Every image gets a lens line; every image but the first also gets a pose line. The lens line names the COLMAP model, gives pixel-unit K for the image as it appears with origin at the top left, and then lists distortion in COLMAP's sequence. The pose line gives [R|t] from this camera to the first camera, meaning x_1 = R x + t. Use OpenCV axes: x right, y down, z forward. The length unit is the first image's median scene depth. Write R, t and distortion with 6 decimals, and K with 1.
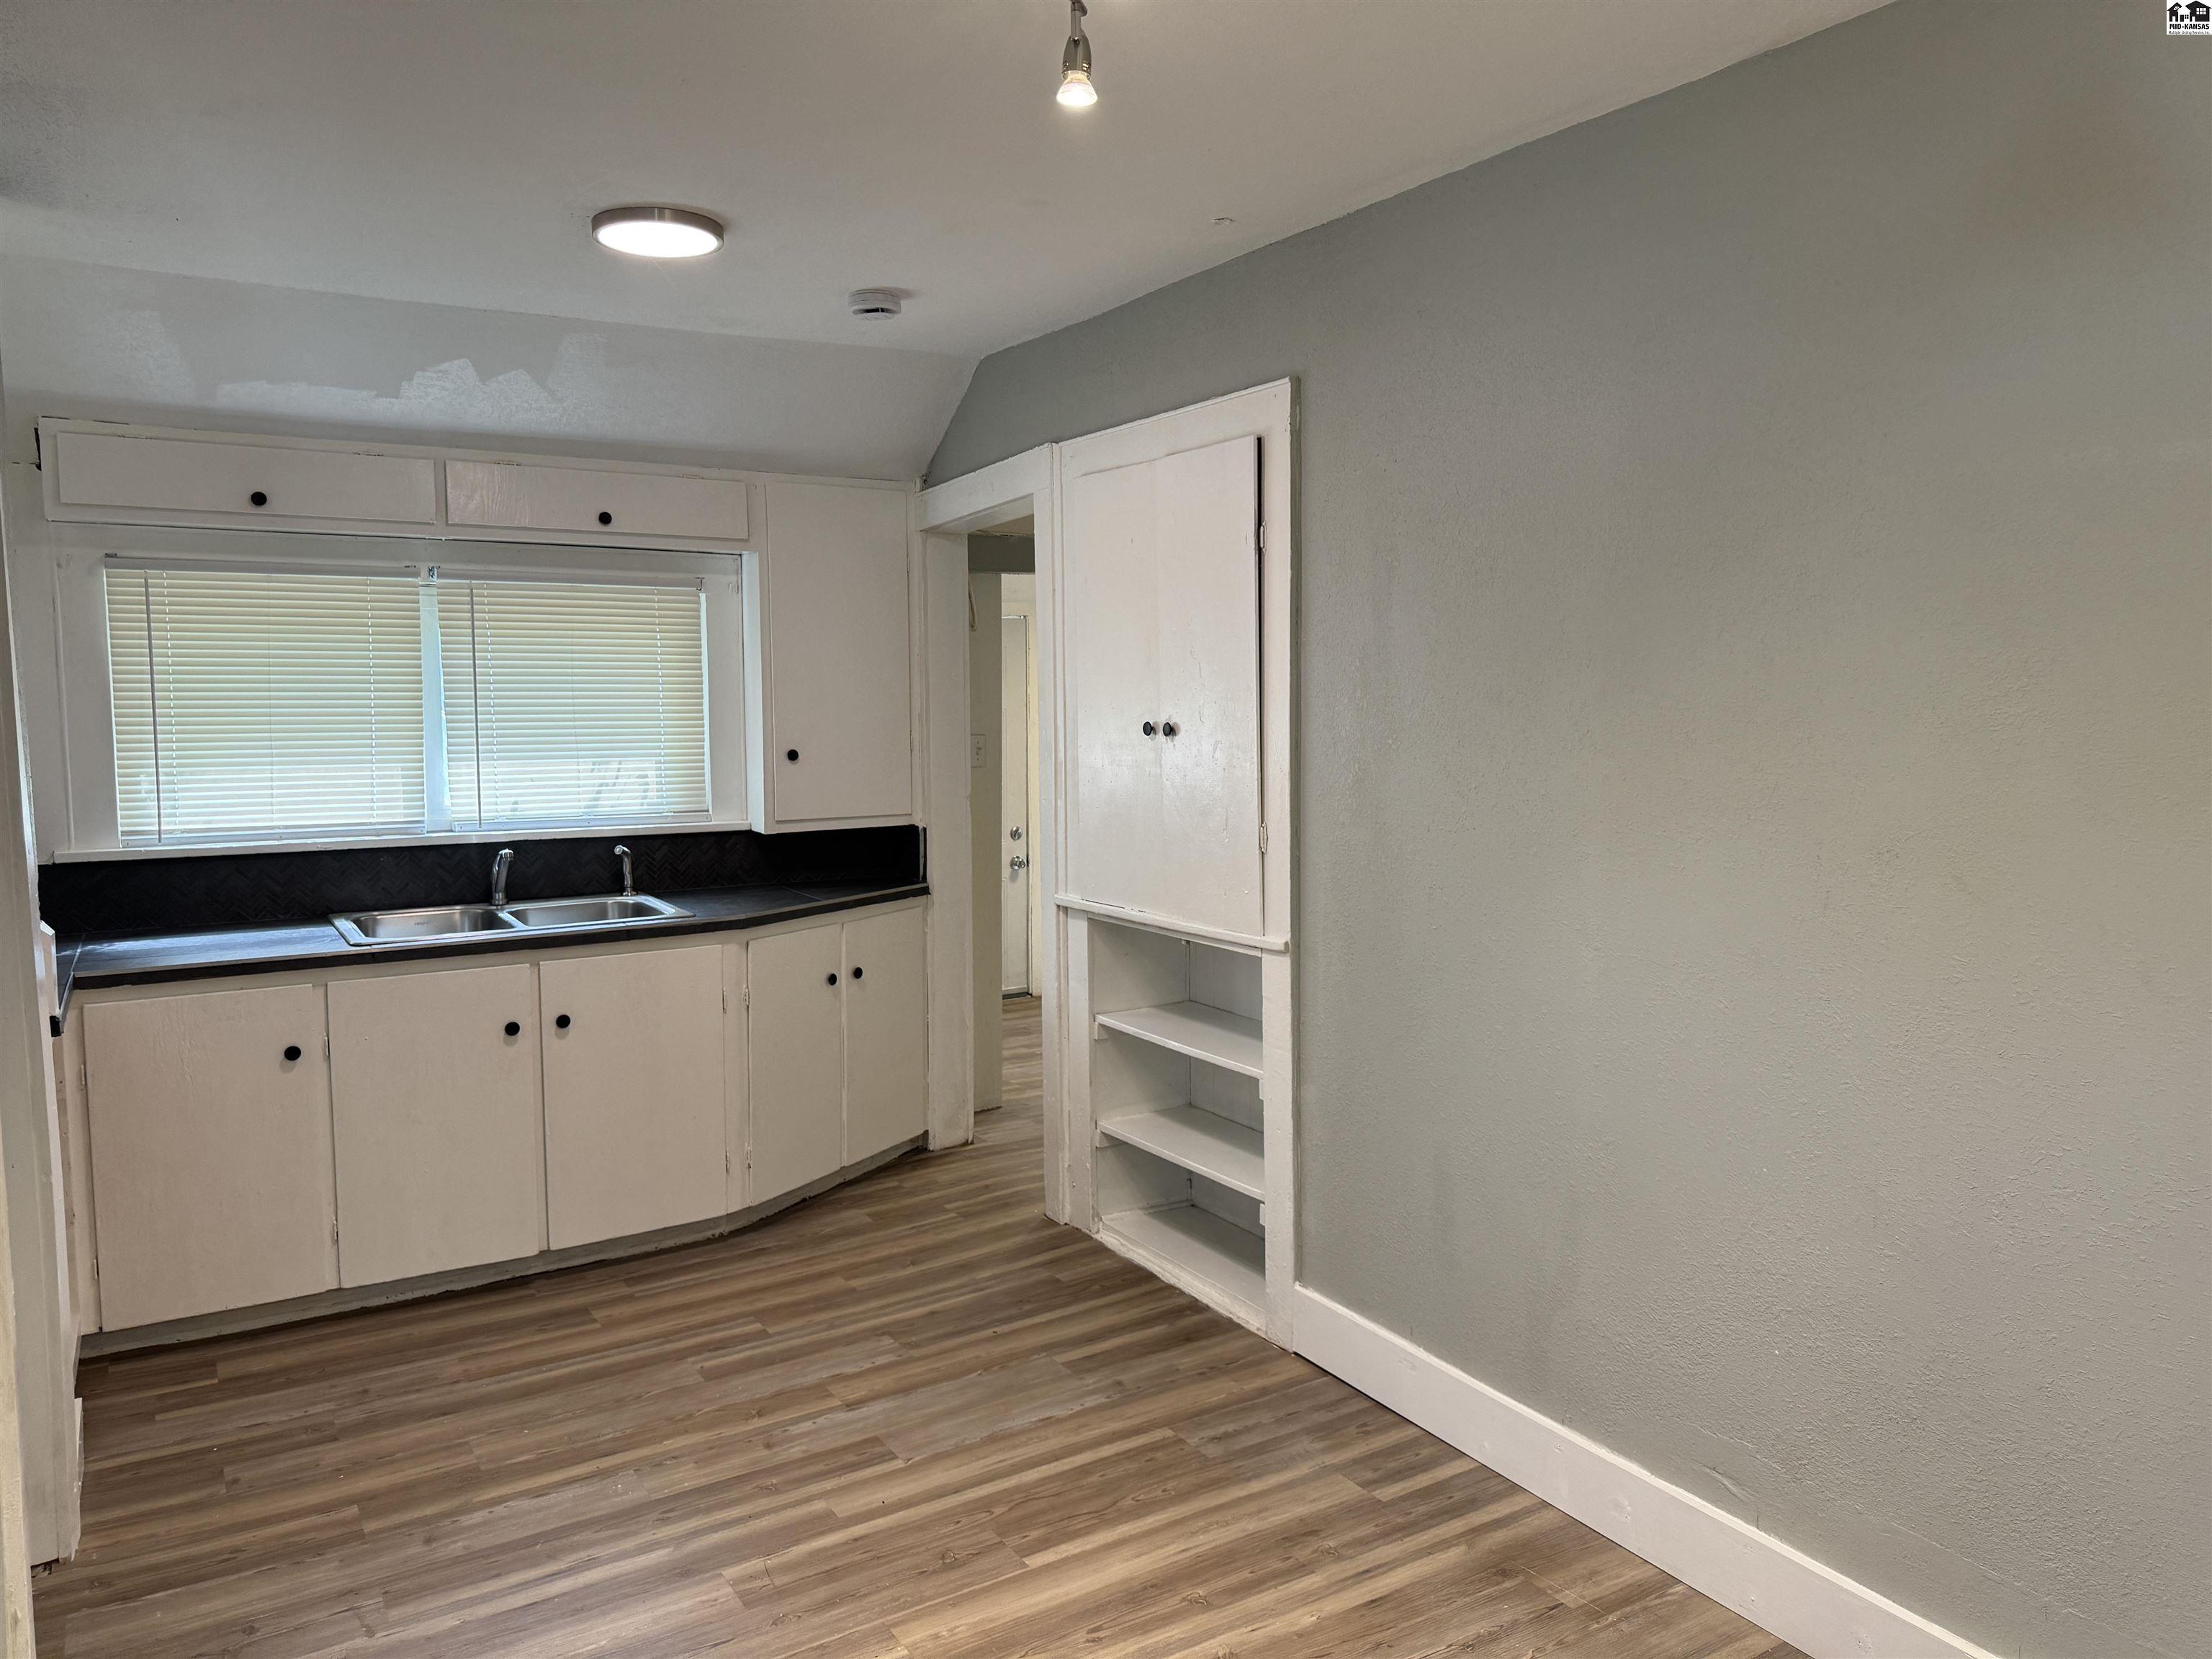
lens RADIAL K [[1545.7, 0, 1101.3], [0, 1545.7, 806.3], [0, 0, 1]] dist [0.067781, -0.107902]
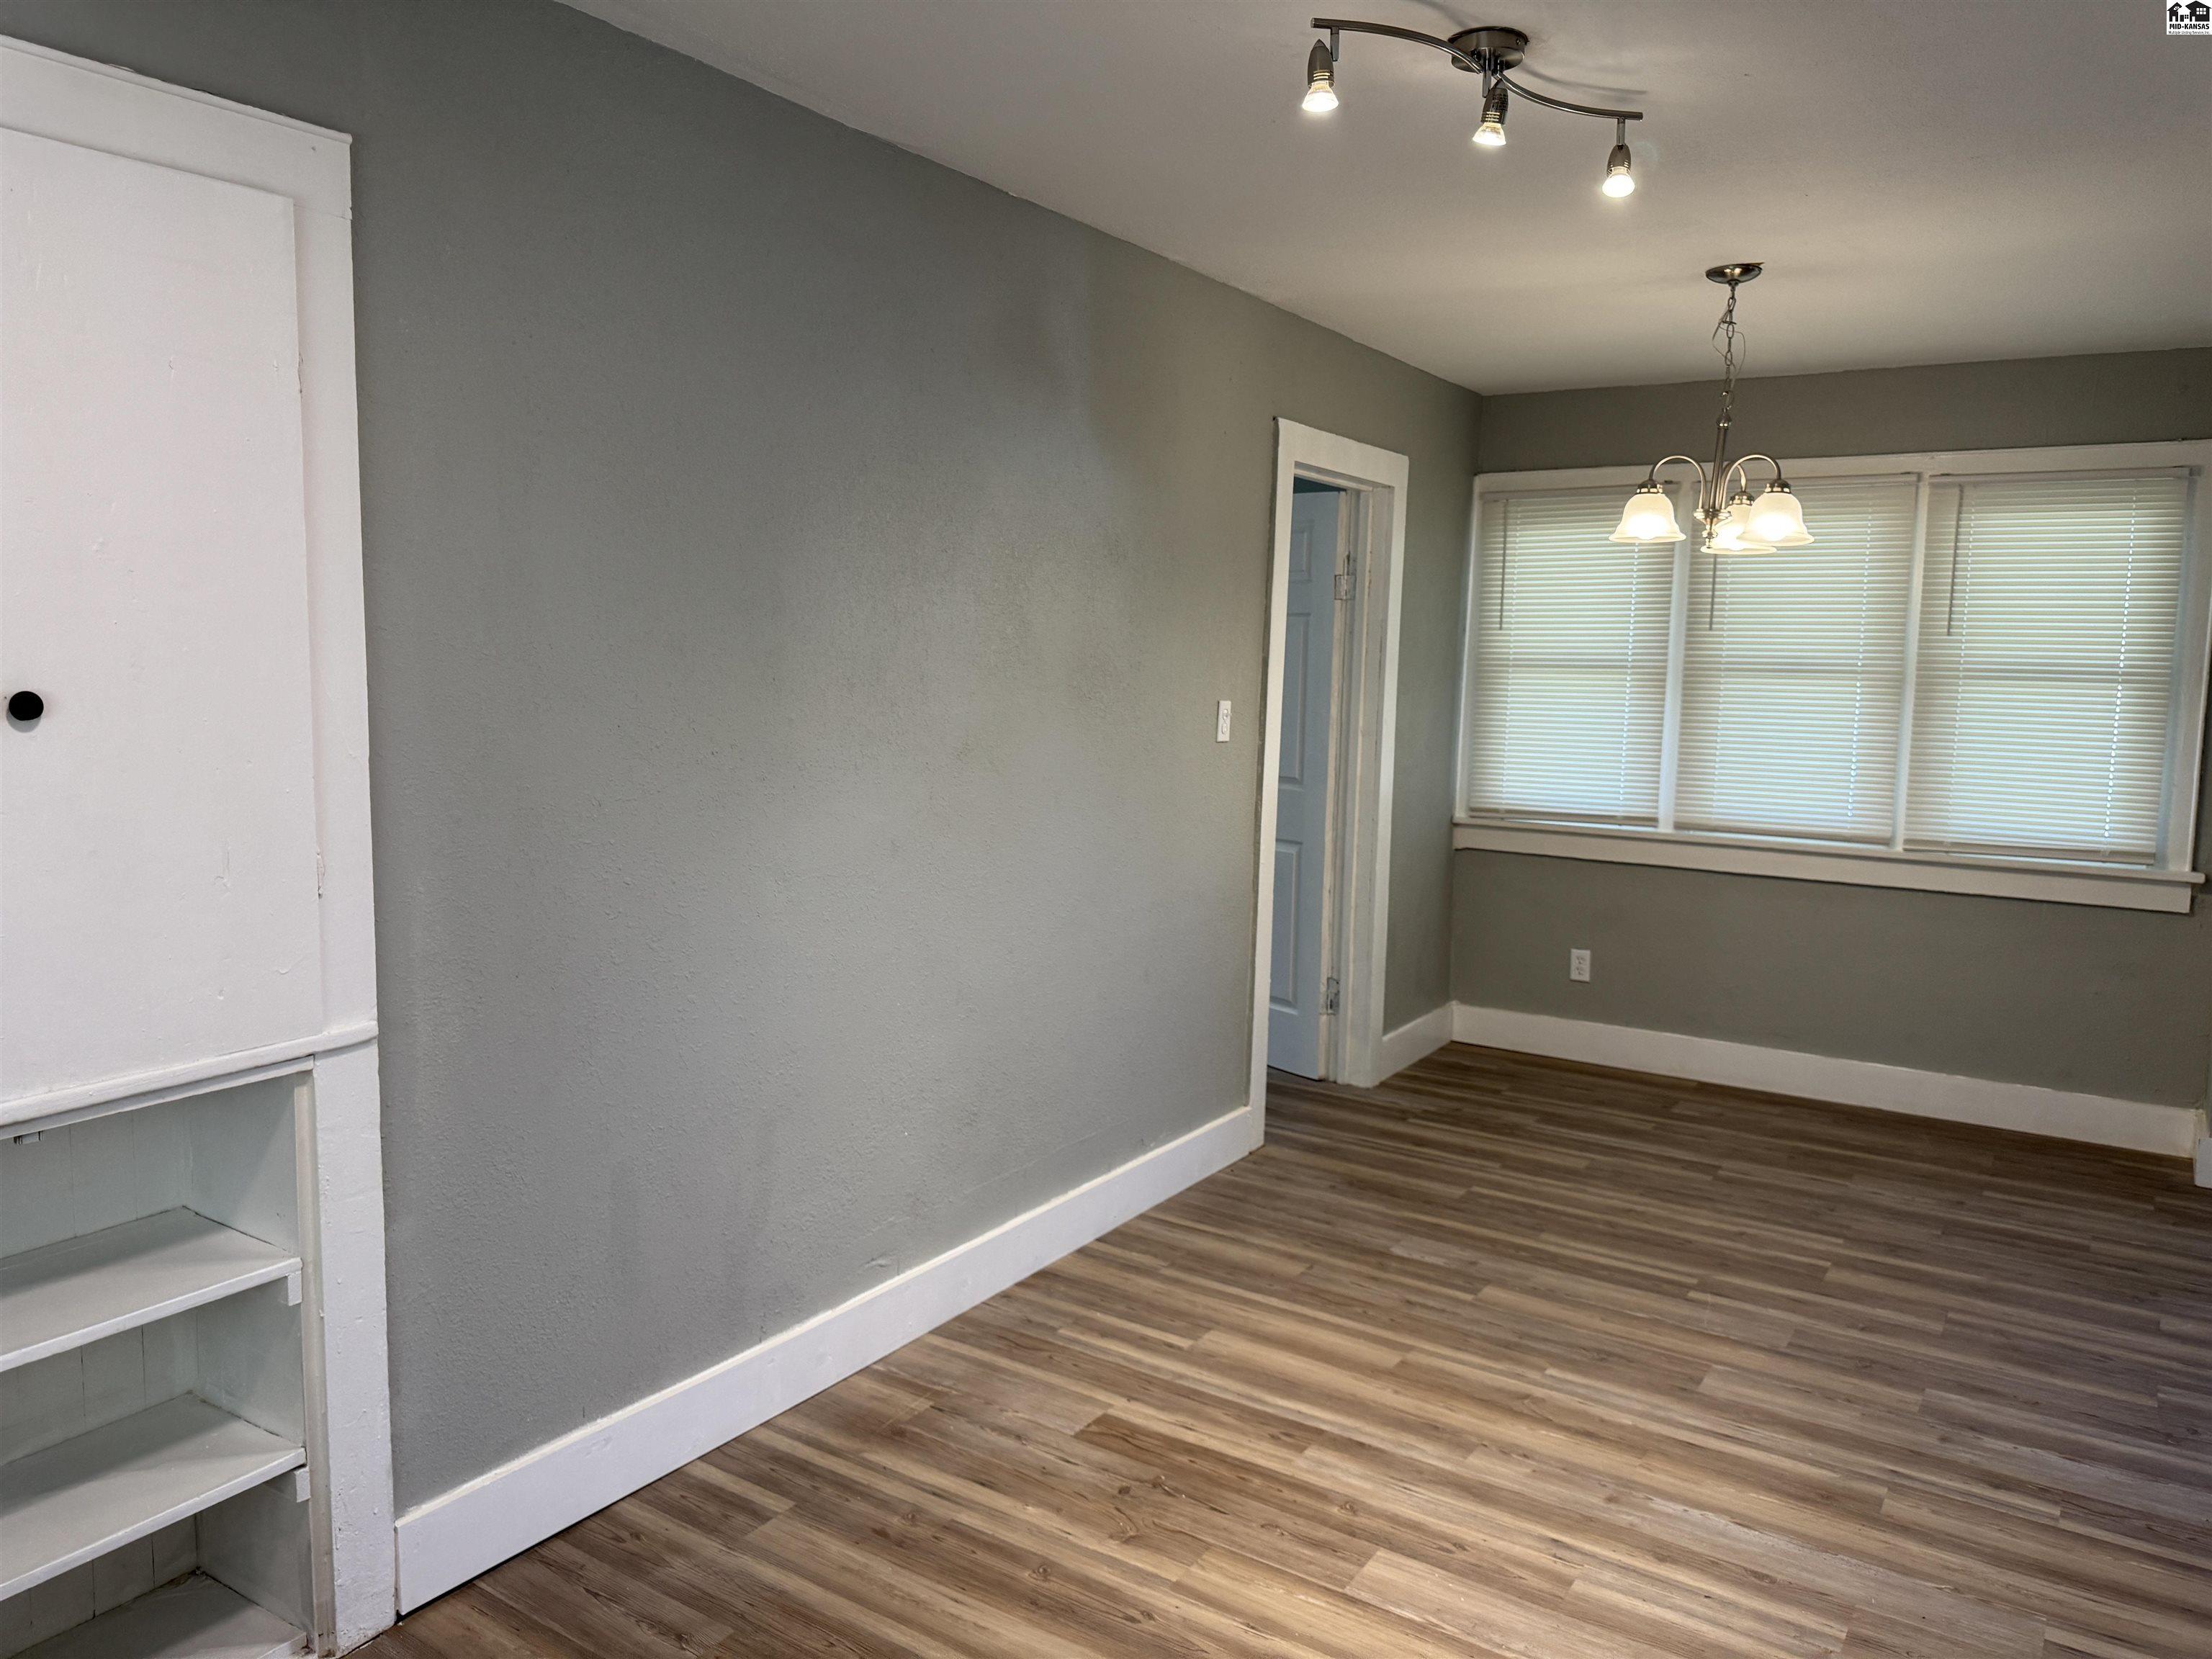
lens RADIAL K [[1565.1, 0, 1100.5], [0, 1565.1, 820.9], [0, 0, 1]] dist [0.002635, -0.002596]
pose [[-0.419518, -0.102933, 0.901892, -0.548252], [0.056144, 0.988706, 0.138957, -0.065240], [-0.906009, 0.108930, -0.409001, 0.909404]]
